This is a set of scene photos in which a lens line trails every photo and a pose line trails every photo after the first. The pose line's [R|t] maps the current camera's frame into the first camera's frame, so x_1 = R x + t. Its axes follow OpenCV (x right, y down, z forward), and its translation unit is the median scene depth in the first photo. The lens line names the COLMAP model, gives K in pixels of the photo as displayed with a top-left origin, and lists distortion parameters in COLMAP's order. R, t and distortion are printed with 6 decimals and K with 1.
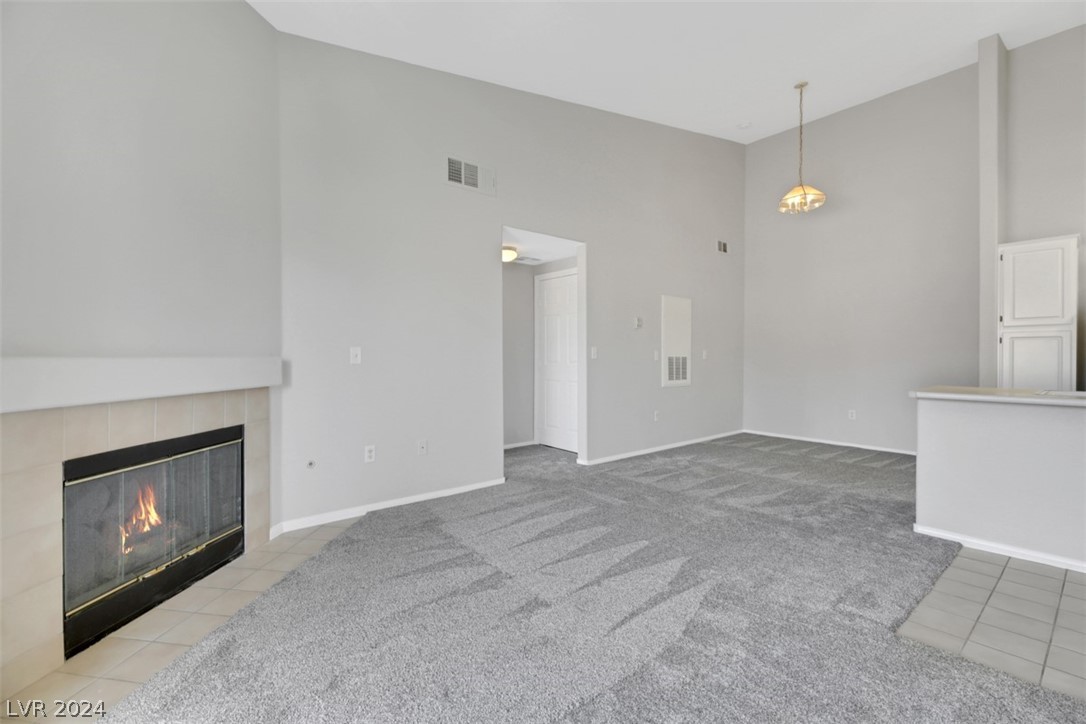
lens RADIAL K [[451.7, 0, 514.4], [0, 451.7, 357.3], [0, 0, 1]] dist [0.005545, -0.002039]
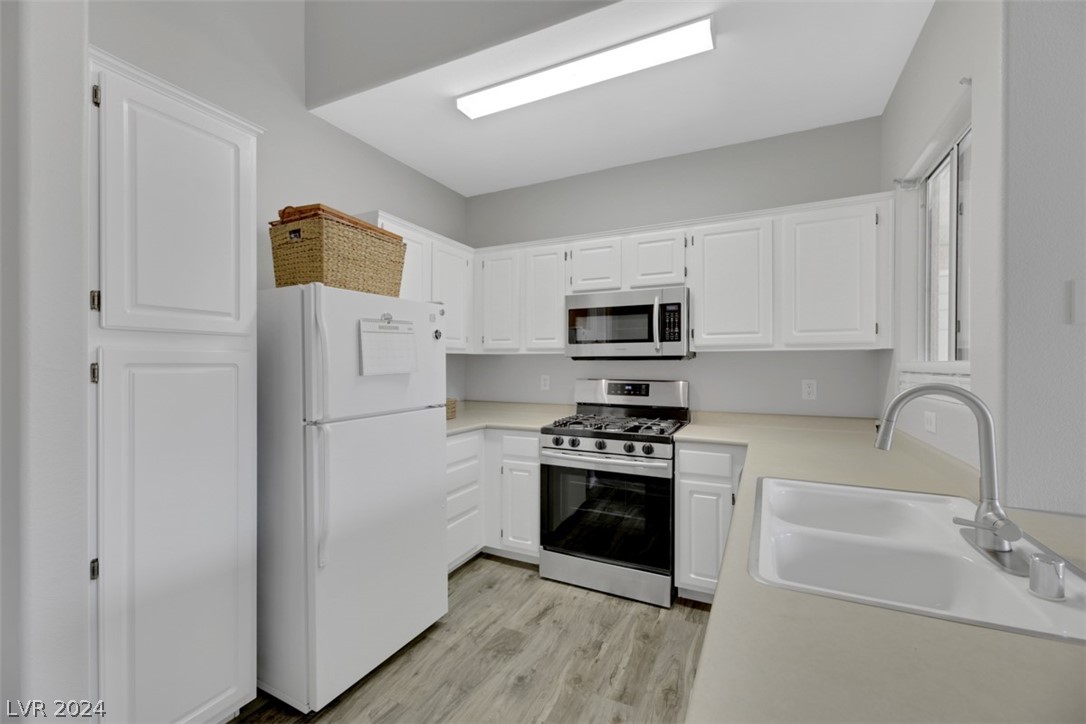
lens RADIAL K [[439.7, 0, 547.4], [0, 439.7, 362.5], [0, 0, 1]] dist [-0.006542, 0.001658]
pose [[-0.421137, 0.000781, 0.906997, 0.692210], [0.000595, 1.000000, -0.000585, -0.044490], [-0.906997, 0.000293, -0.421138, 0.856673]]
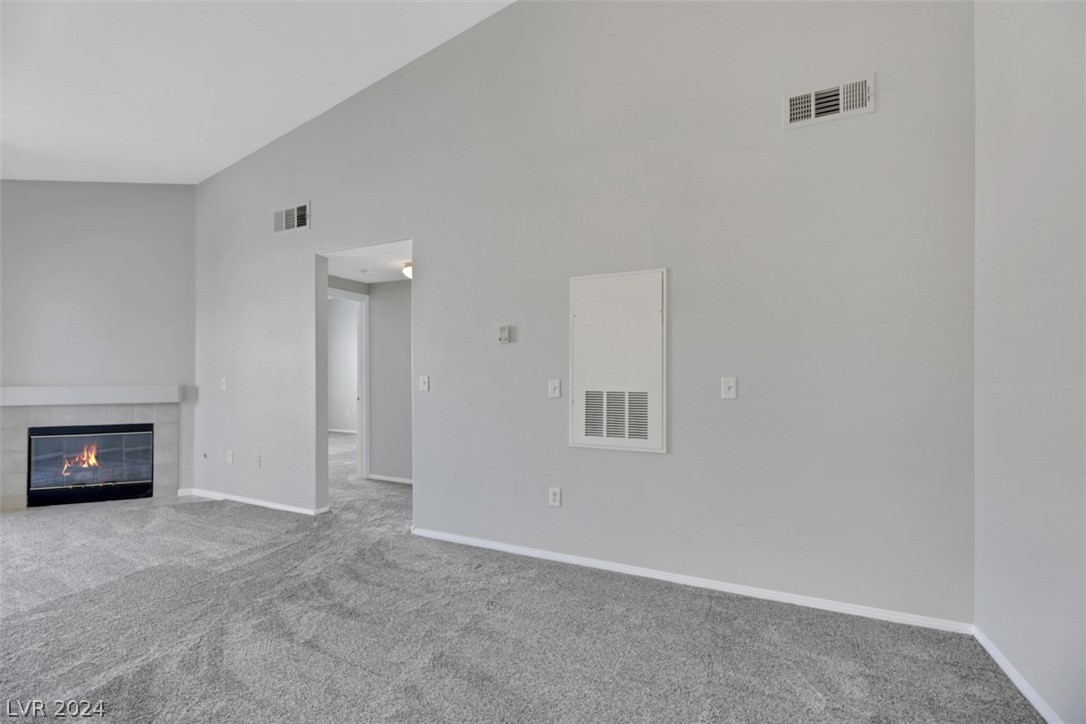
lens RADIAL K [[439.7, 0, 533.7], [0, 439.7, 363.8], [0, 0, 1]] dist [-0.006542, 0.001658]
pose [[0.482711, -0.019927, -0.875553, 1.015582], [0.000909, 0.999752, -0.022252, -0.027779], [0.875779, 0.009945, 0.482610, 0.926403]]
